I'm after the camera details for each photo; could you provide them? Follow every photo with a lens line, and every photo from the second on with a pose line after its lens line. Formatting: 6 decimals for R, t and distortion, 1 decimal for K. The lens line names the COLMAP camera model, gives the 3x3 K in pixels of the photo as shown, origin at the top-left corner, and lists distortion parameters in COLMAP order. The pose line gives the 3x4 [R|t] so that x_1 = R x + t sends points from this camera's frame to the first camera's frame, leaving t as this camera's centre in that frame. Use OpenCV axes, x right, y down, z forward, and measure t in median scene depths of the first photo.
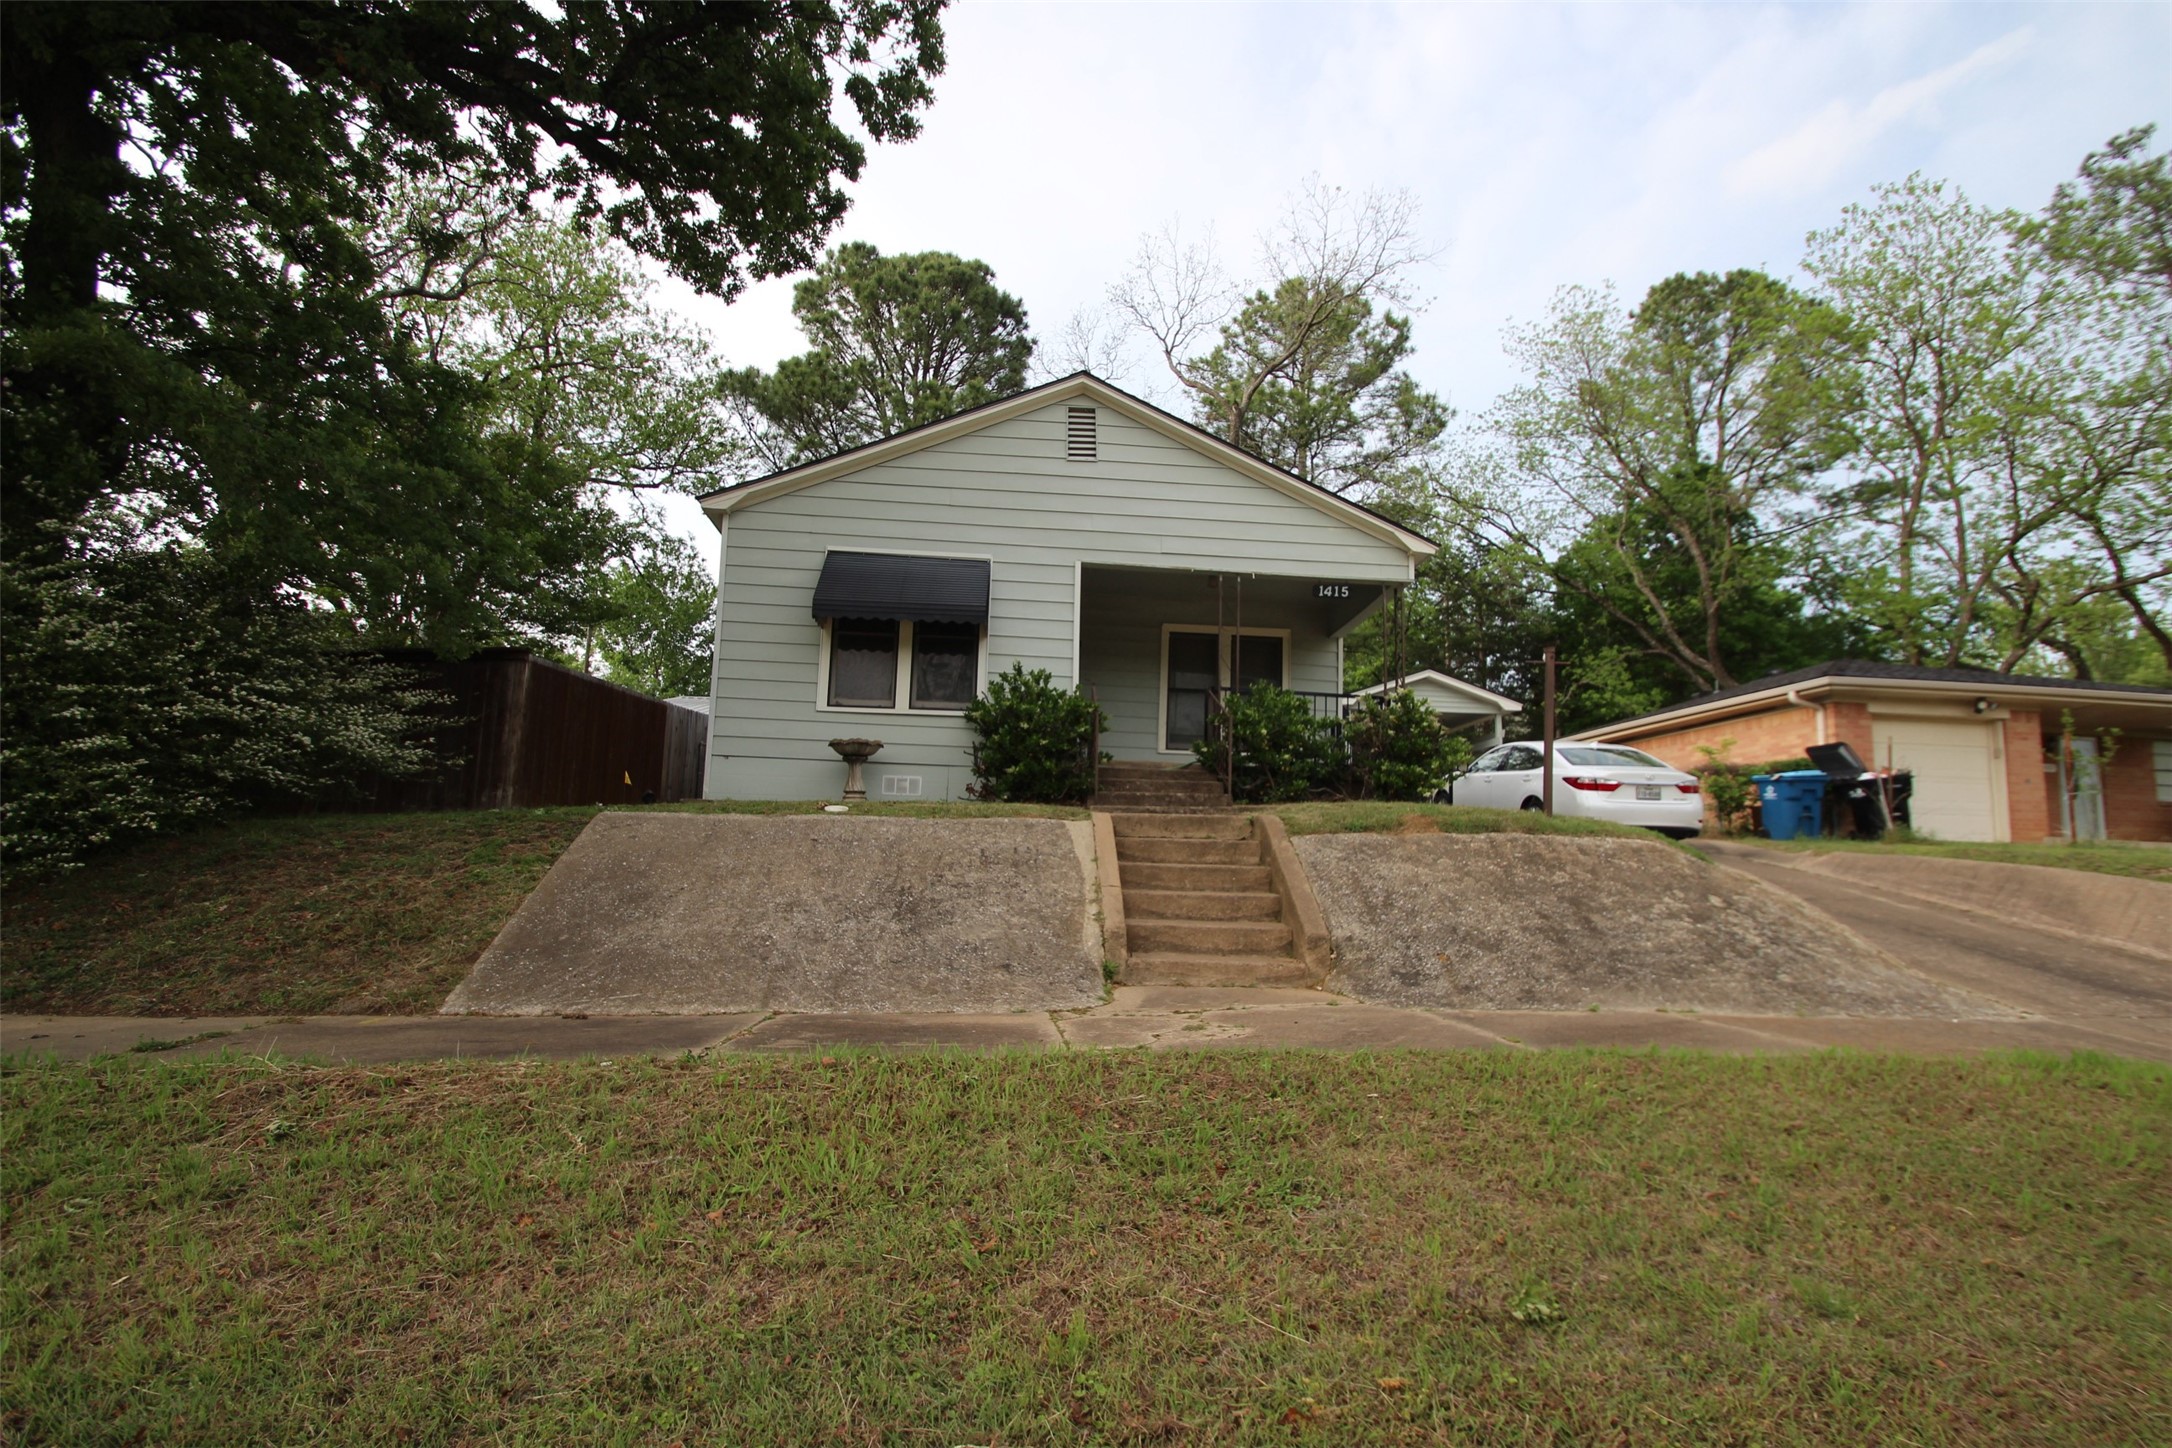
lens RADIAL K [[1012.9, 0, 1100.4], [0, 1012.9, 762.4], [0, 0, 1]] dist [0.017548, -0.020247]
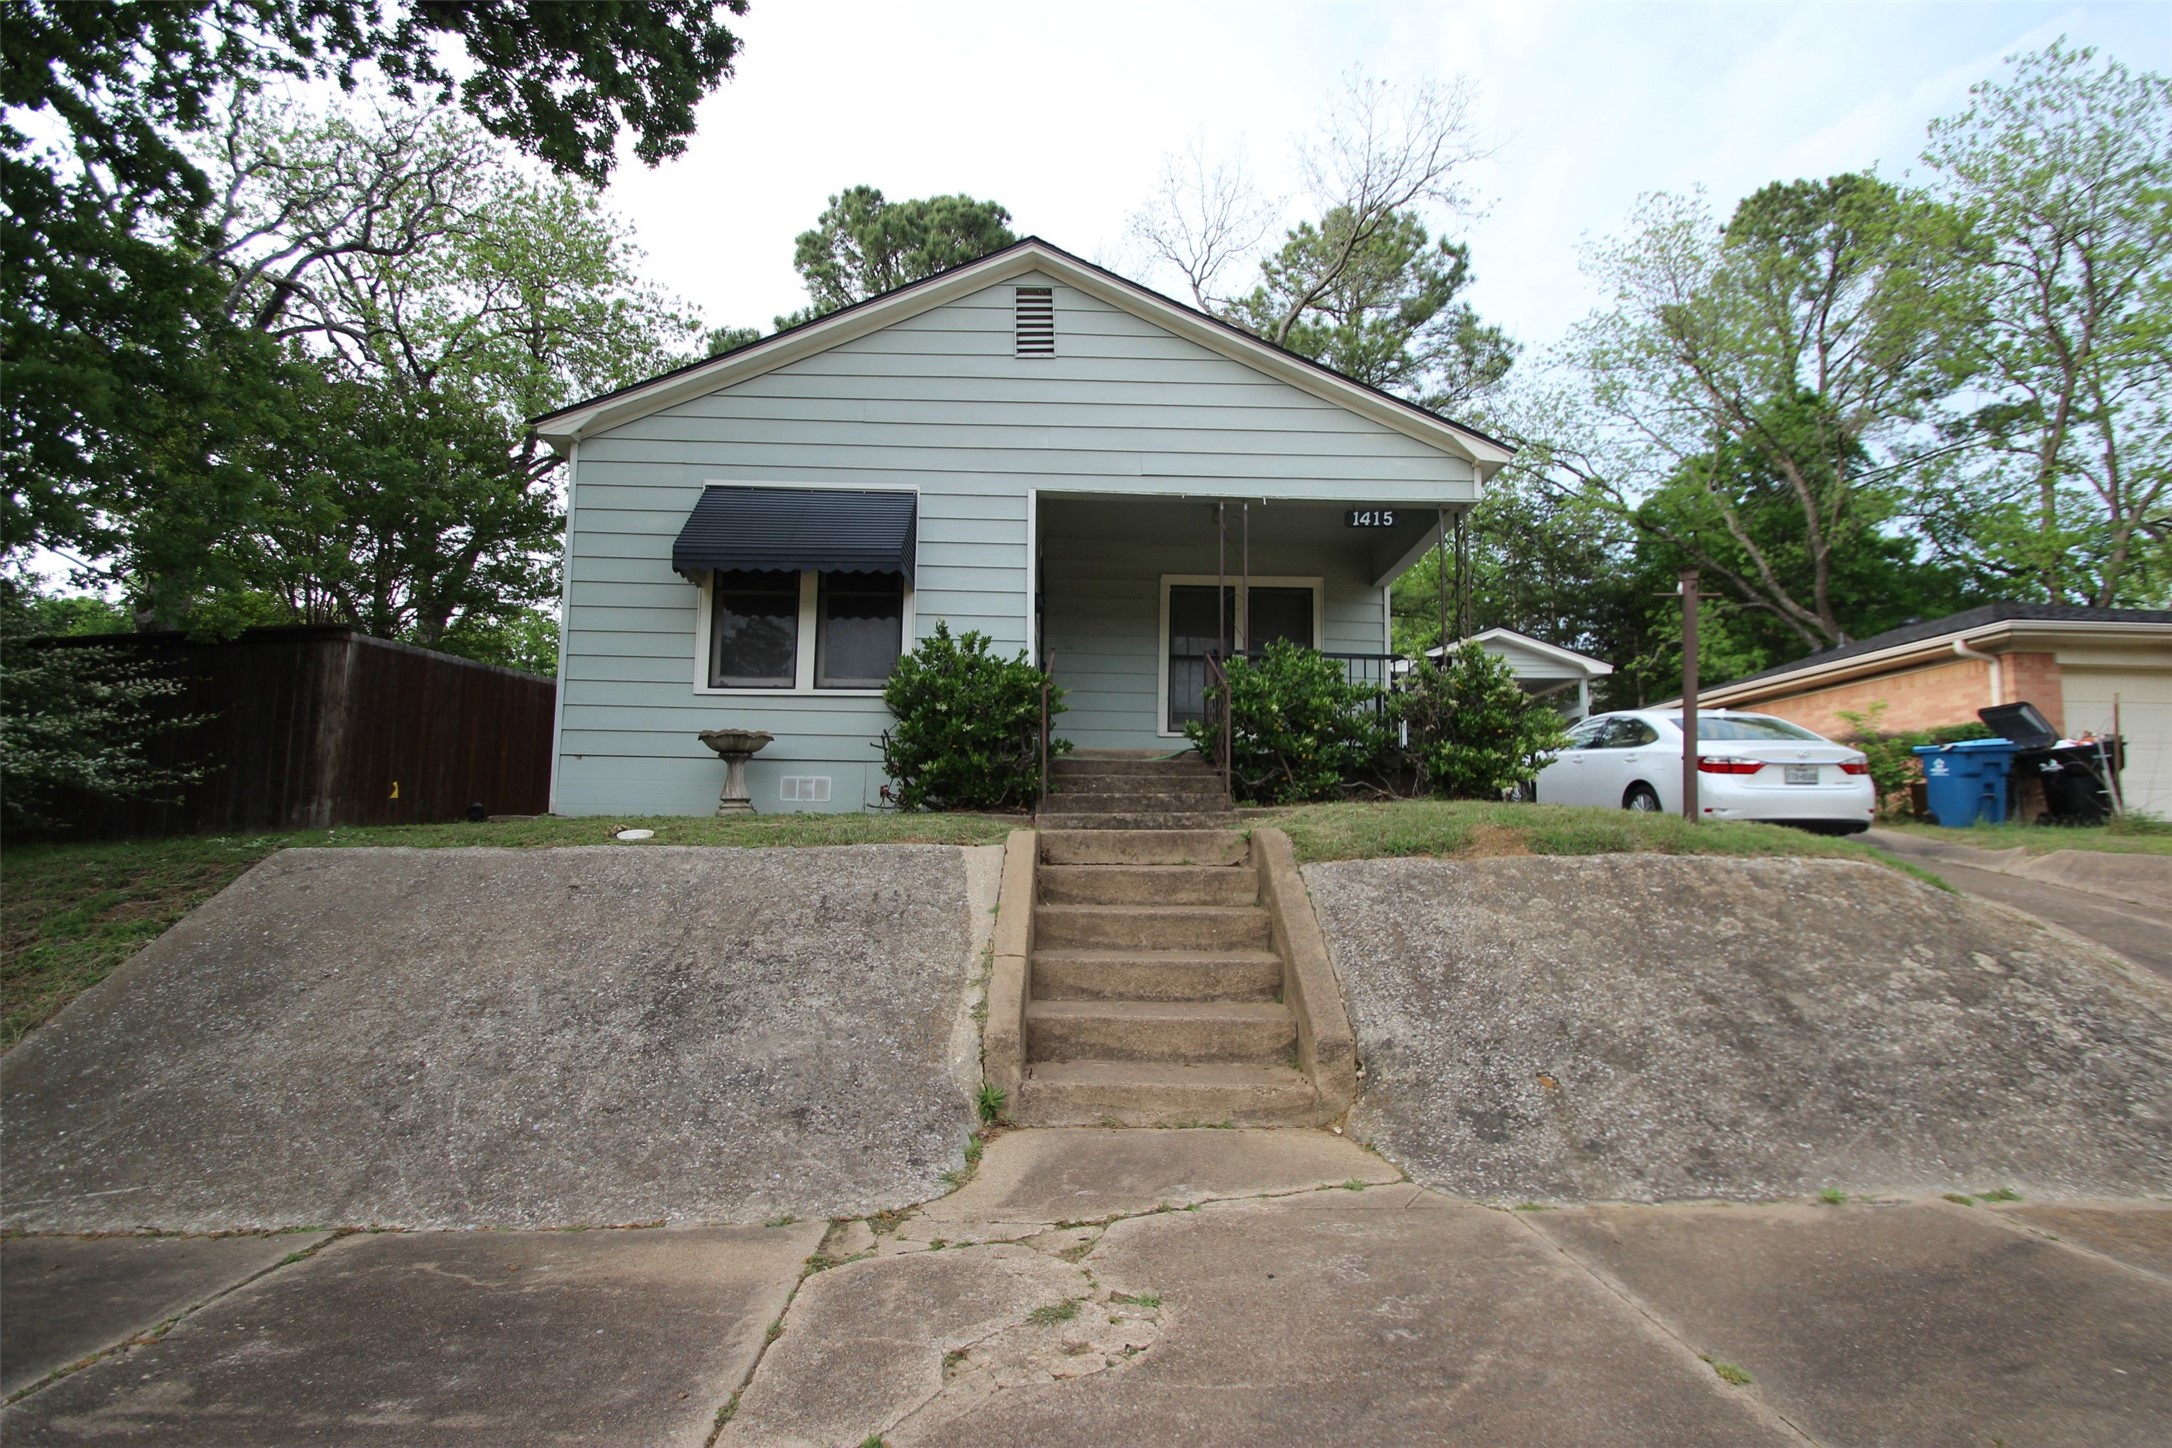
lens RADIAL K [[1012.9, 0, 1100.4], [0, 1012.9, 762.4], [0, 0, 1]] dist [0.017548, -0.020247]
pose [[0.998086, -0.021337, -0.058051, 0.060238], [0.022570, 0.999532, 0.020670, -0.006546], [0.057583, -0.021940, 0.998100, 0.206502]]
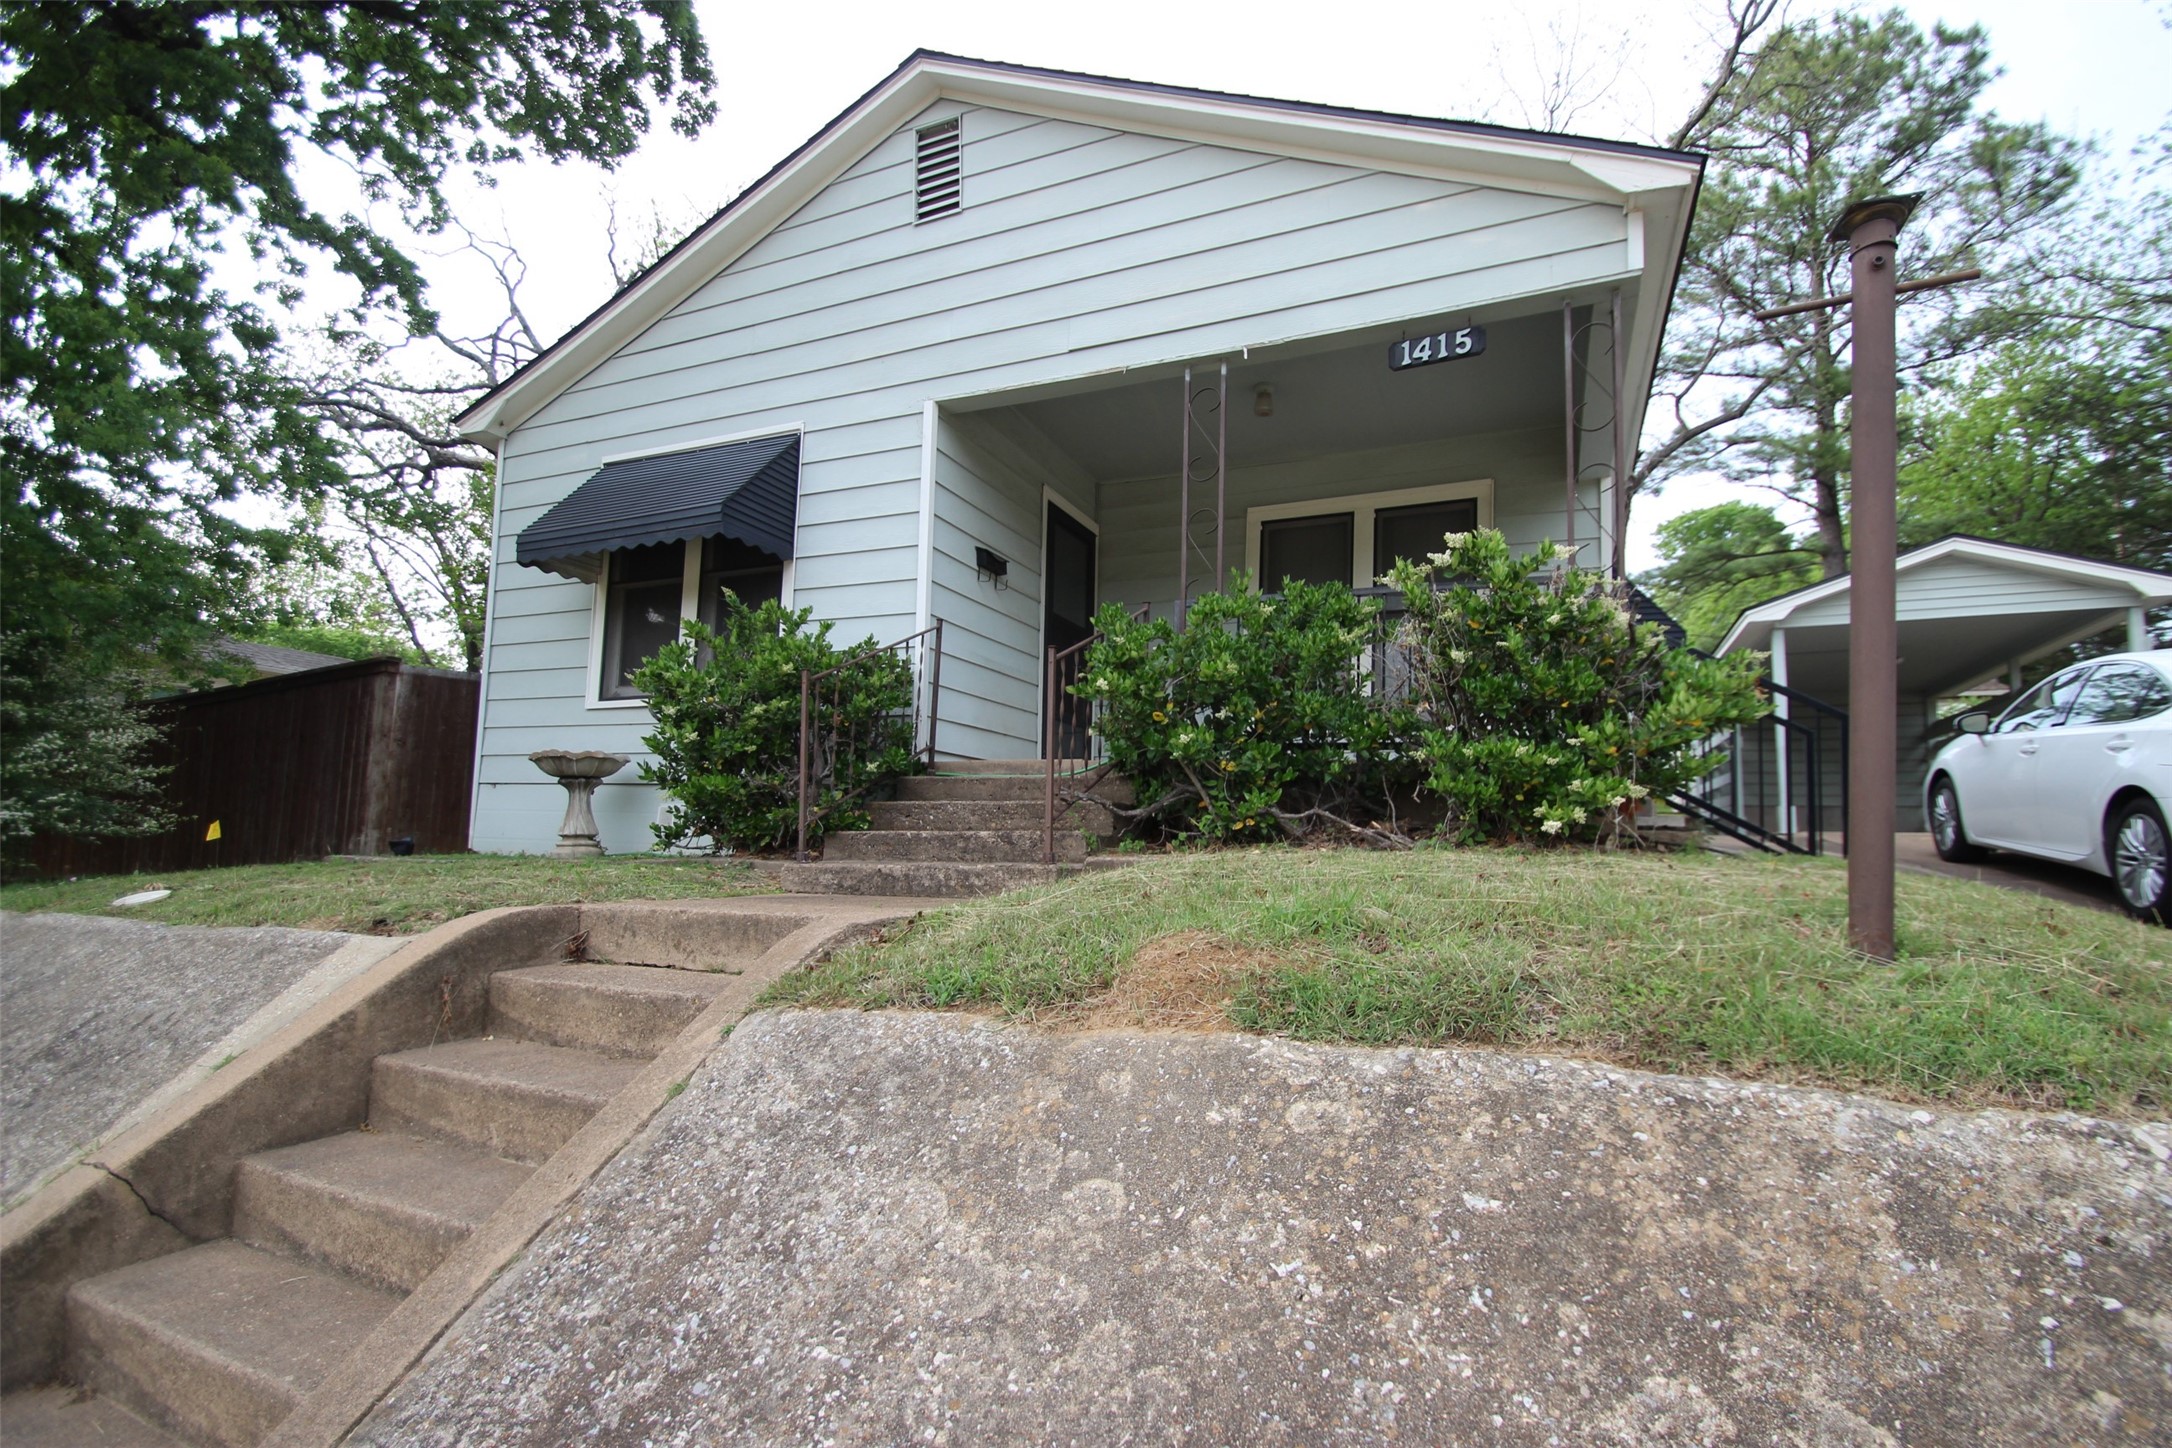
lens RADIAL K [[1012.9, 0, 1100.4], [0, 1012.9, 762.4], [0, 0, 1]] dist [0.017548, -0.020247]
pose [[0.878549, -0.049119, -0.475120, 0.270098], [0.055637, 0.998451, -0.000343, 0.001874], [0.474401, -0.026133, 0.879921, 0.485272]]
